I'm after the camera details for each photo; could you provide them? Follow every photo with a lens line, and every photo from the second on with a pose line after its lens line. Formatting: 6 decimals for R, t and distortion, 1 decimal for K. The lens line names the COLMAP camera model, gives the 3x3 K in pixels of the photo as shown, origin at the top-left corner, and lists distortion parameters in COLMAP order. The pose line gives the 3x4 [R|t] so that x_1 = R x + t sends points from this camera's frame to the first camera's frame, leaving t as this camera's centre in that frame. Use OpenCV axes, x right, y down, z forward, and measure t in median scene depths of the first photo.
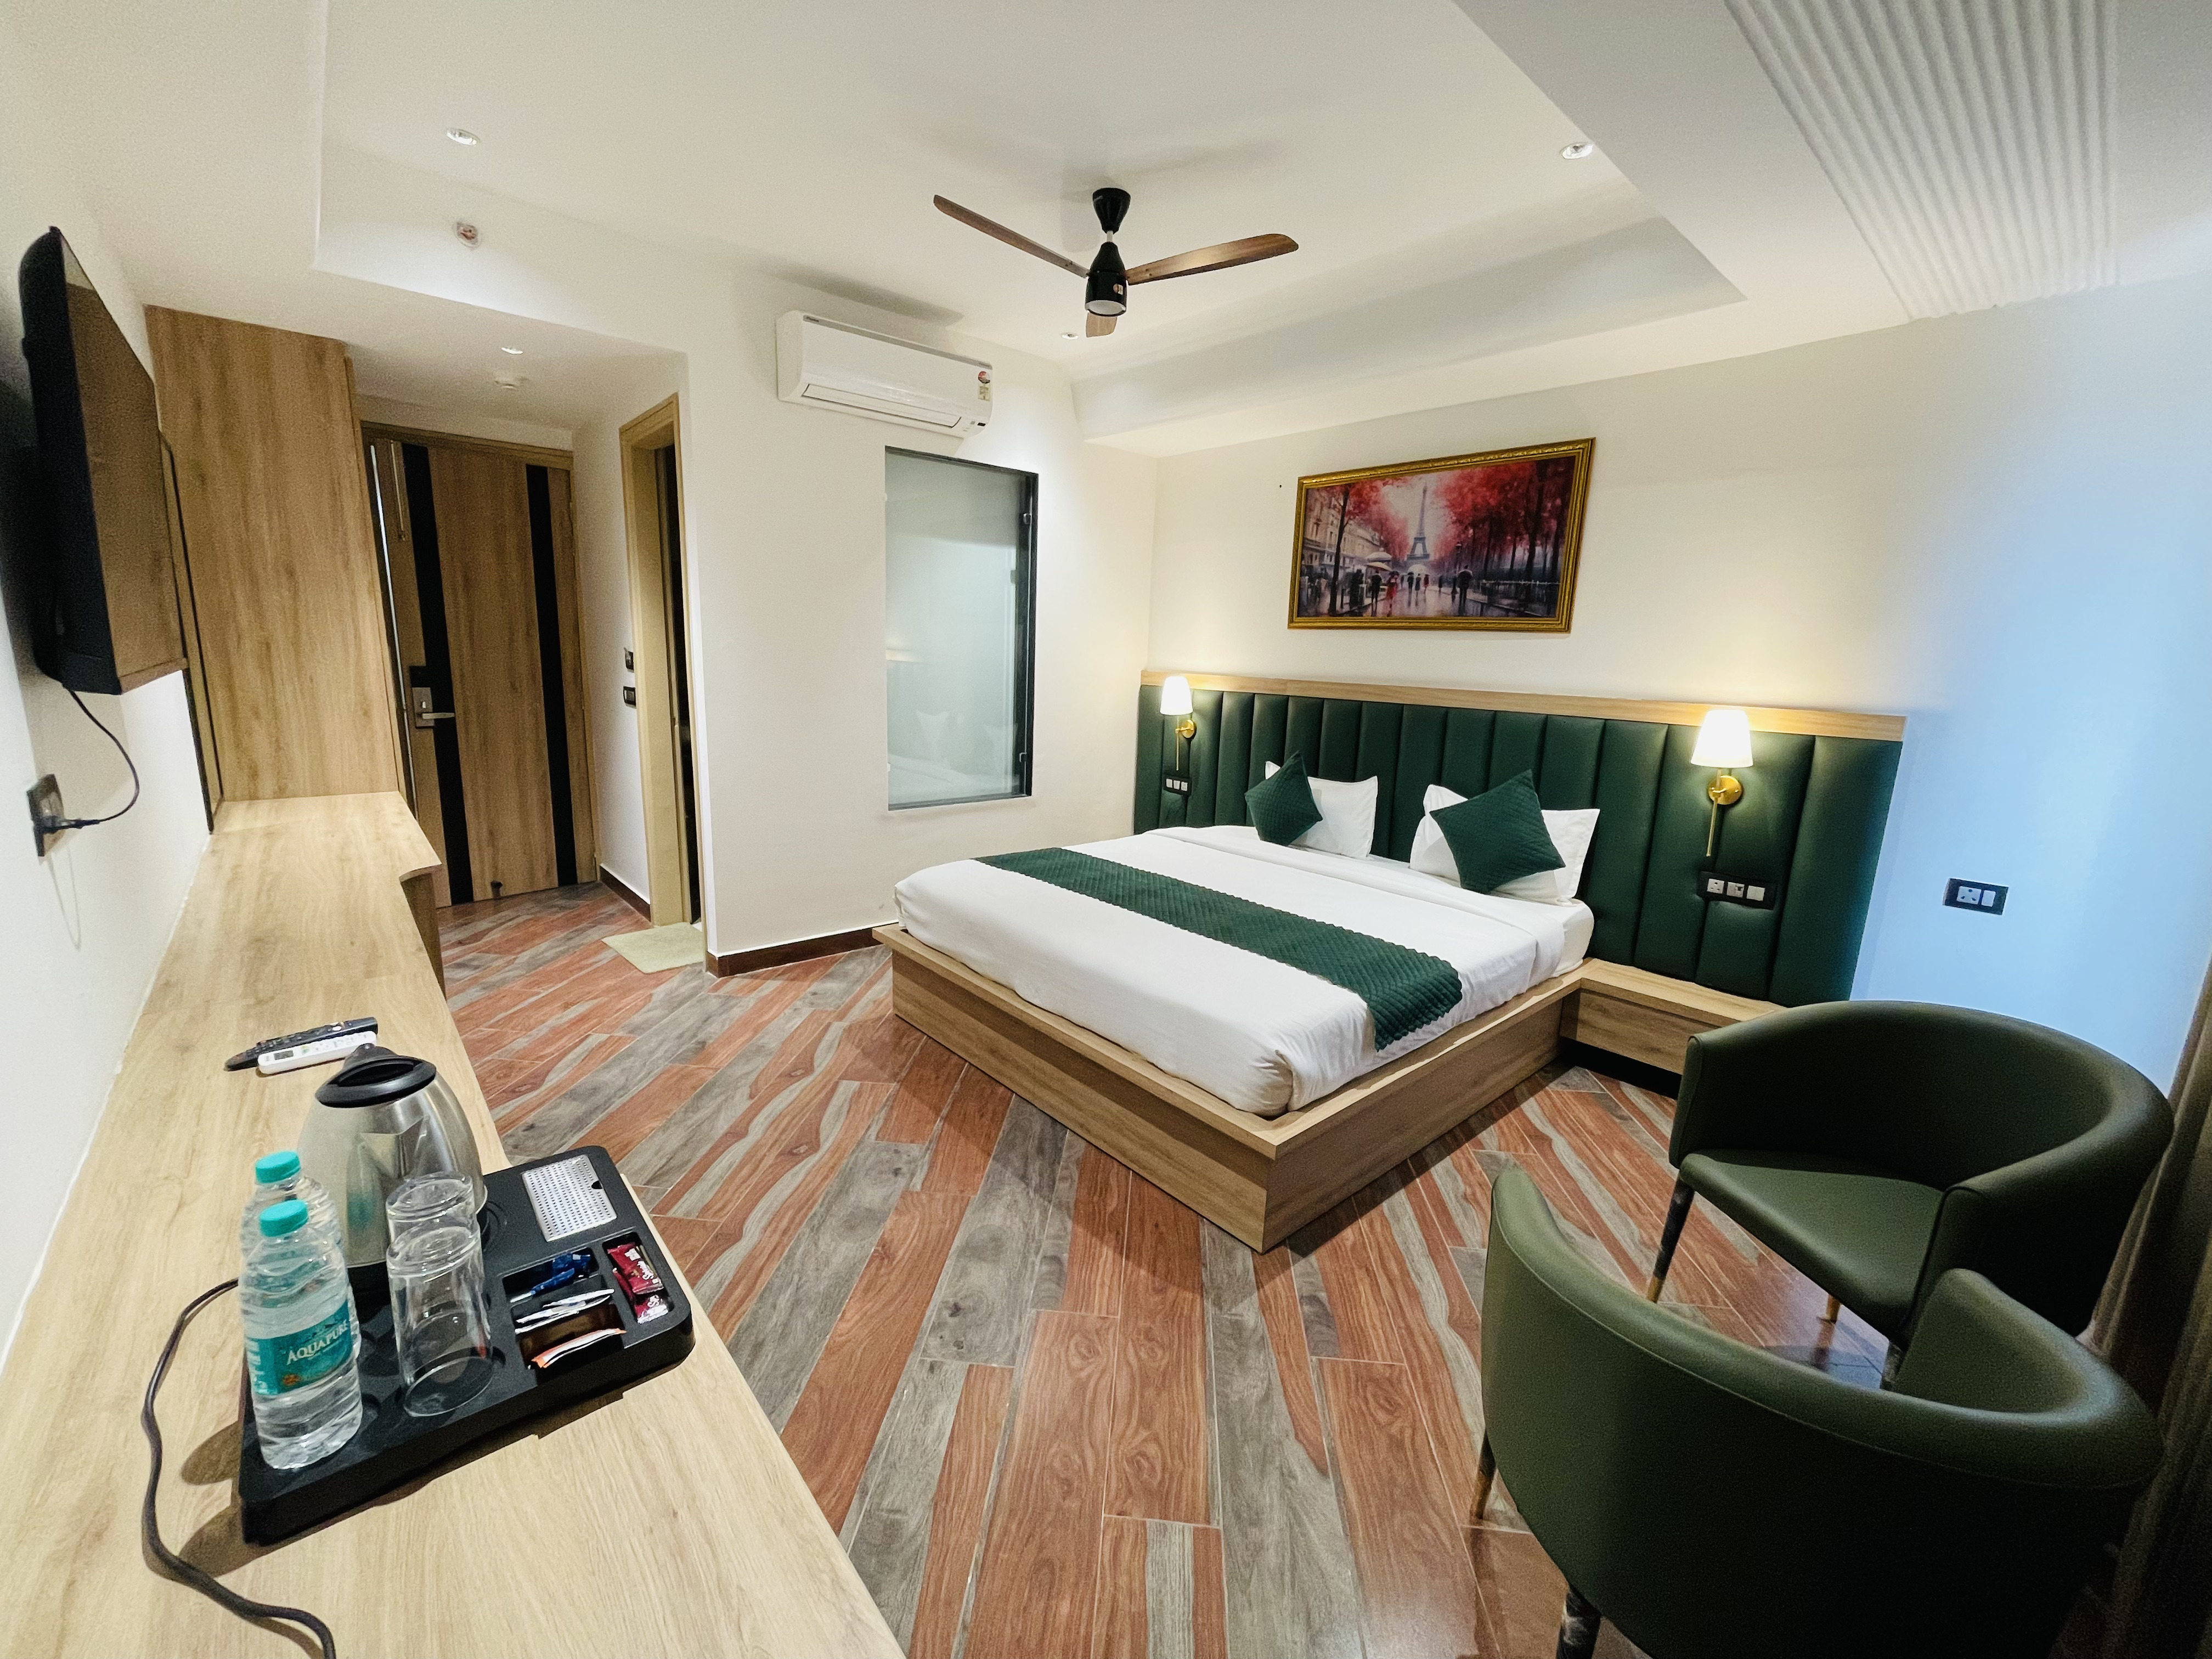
lens RADIAL K [[899.6, 0, 1094.6], [0, 899.6, 825.6], [0, 0, 1]] dist [-0.000989, -0.002116]
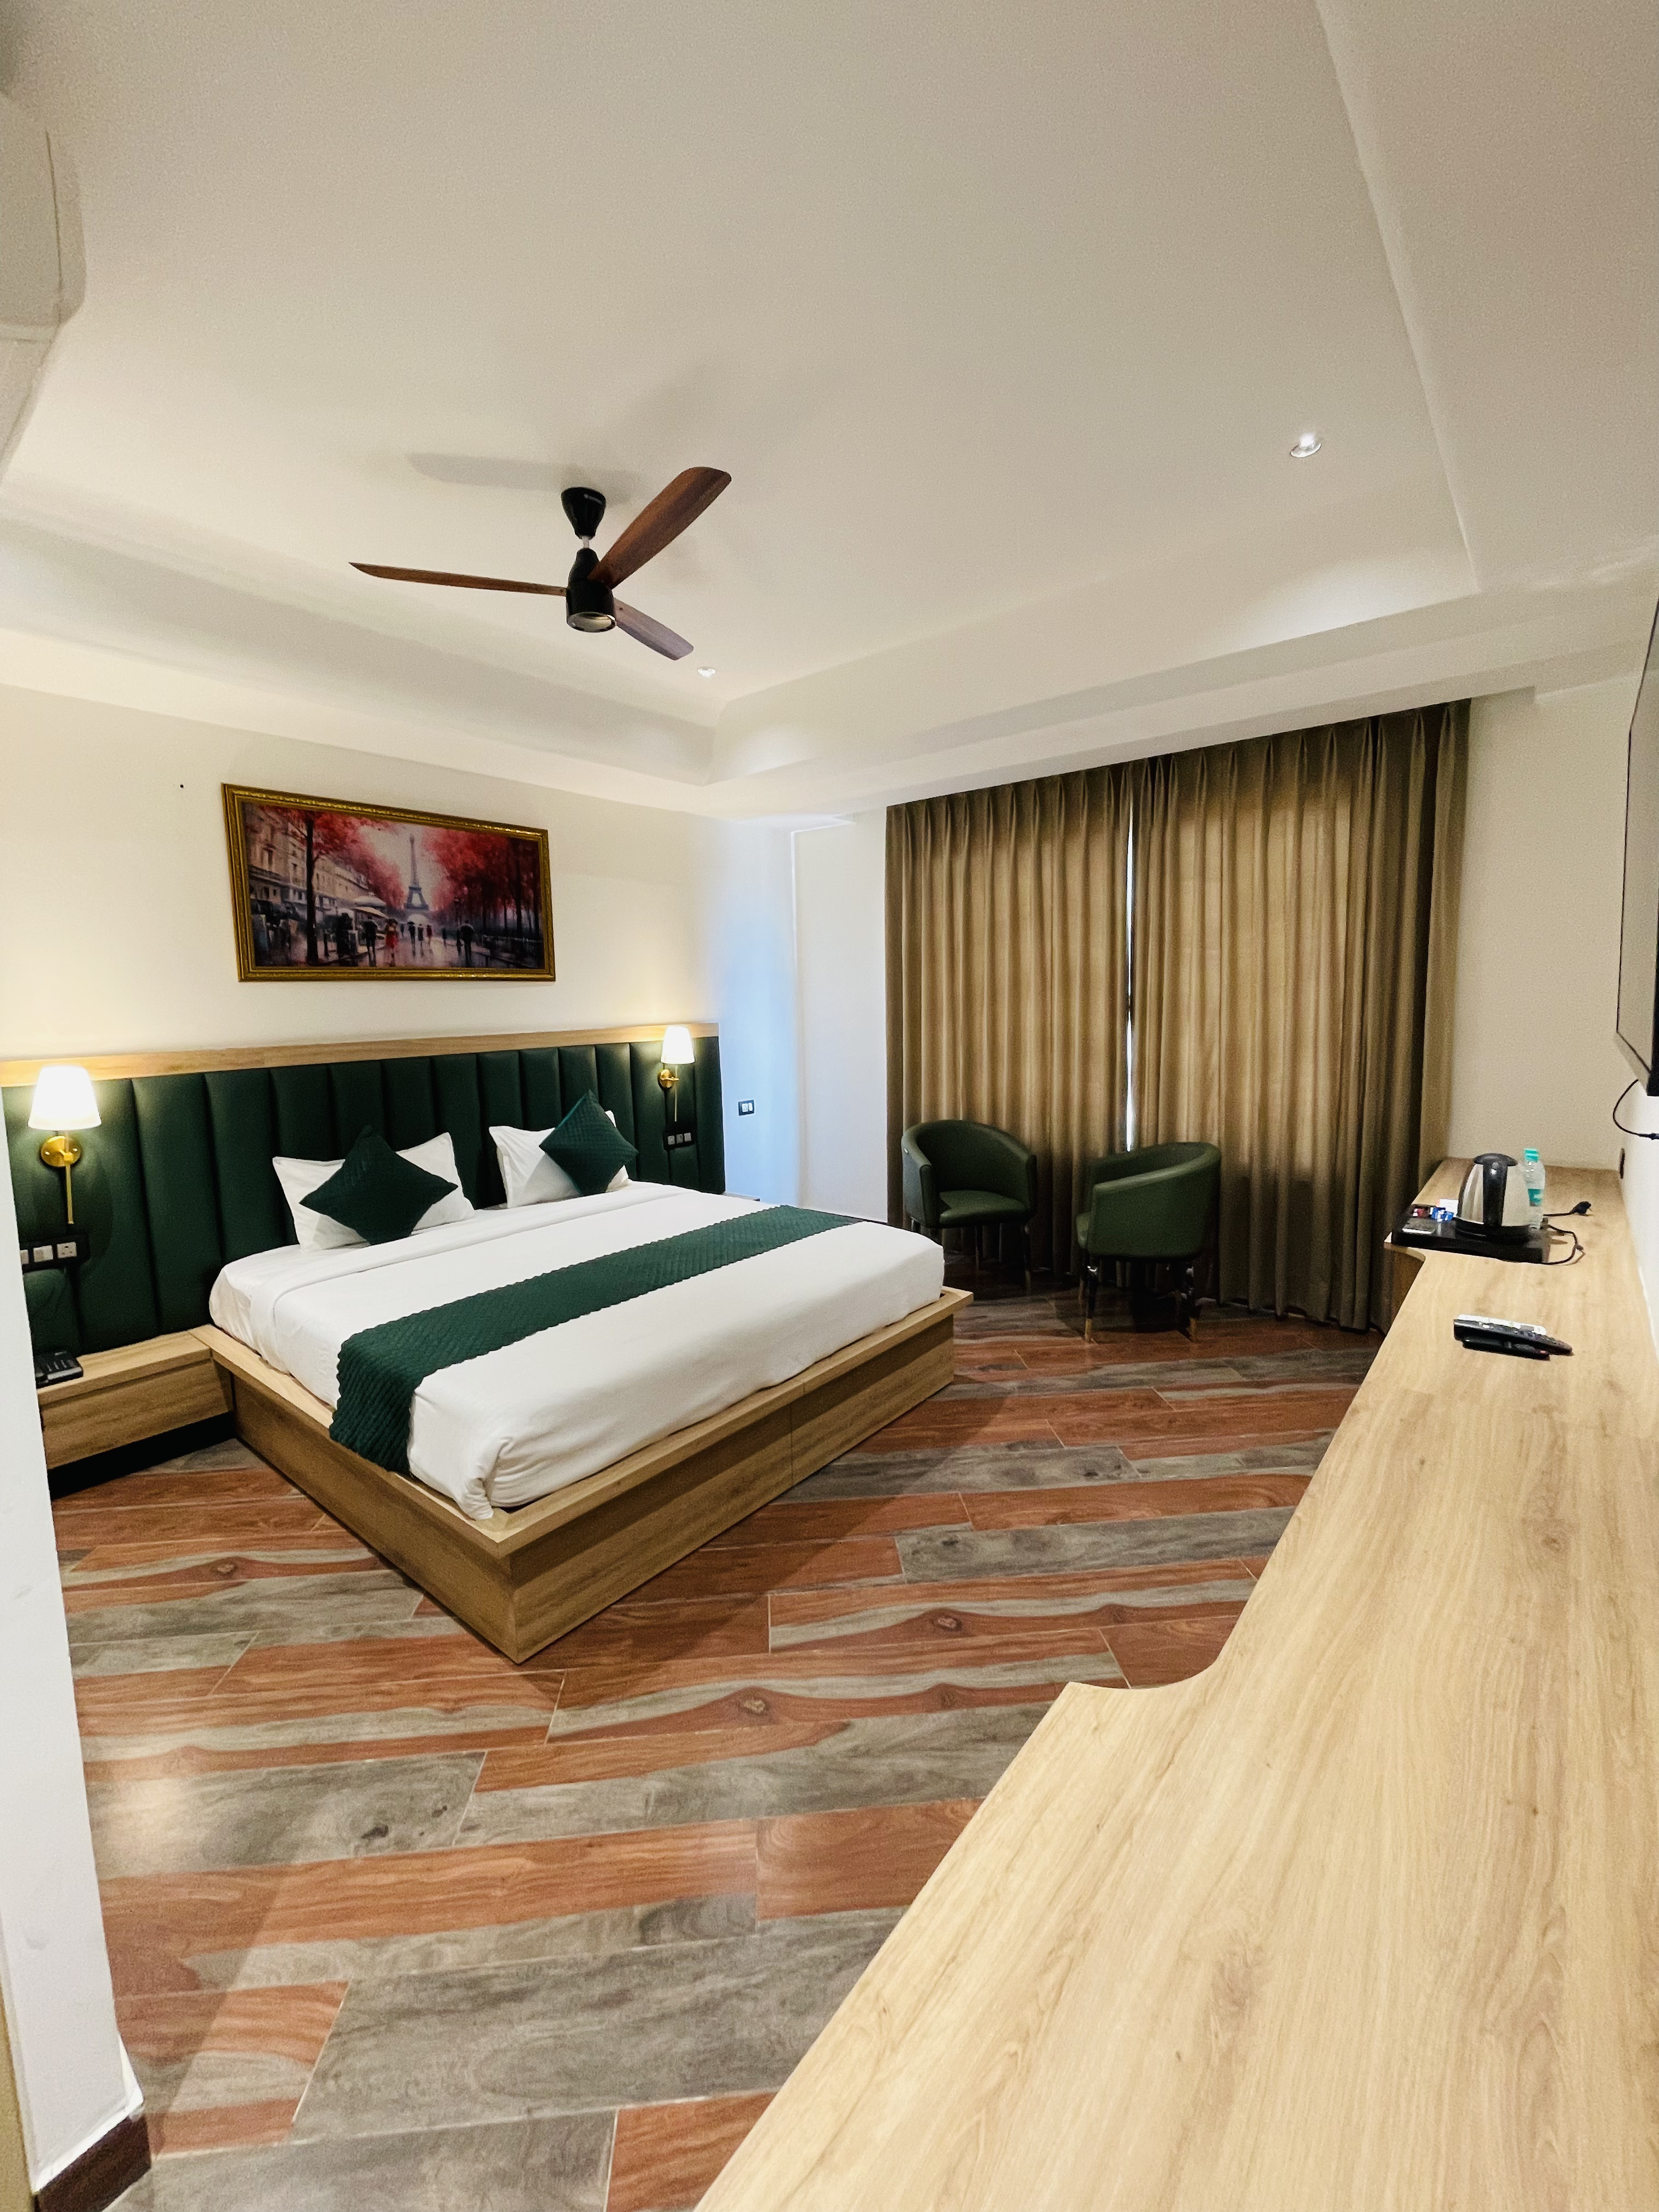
lens RADIAL K [[899.6, 0, 840.6], [0, 899.6, 1099.4], [0, 0, 1]] dist [-0.000989, -0.002116]
pose [[-0.173301, -0.144921, 0.974148, -0.859899], [0.209781, 0.960984, 0.180283, -0.218021], [-0.962267, 0.235601, -0.136137, 0.907963]]
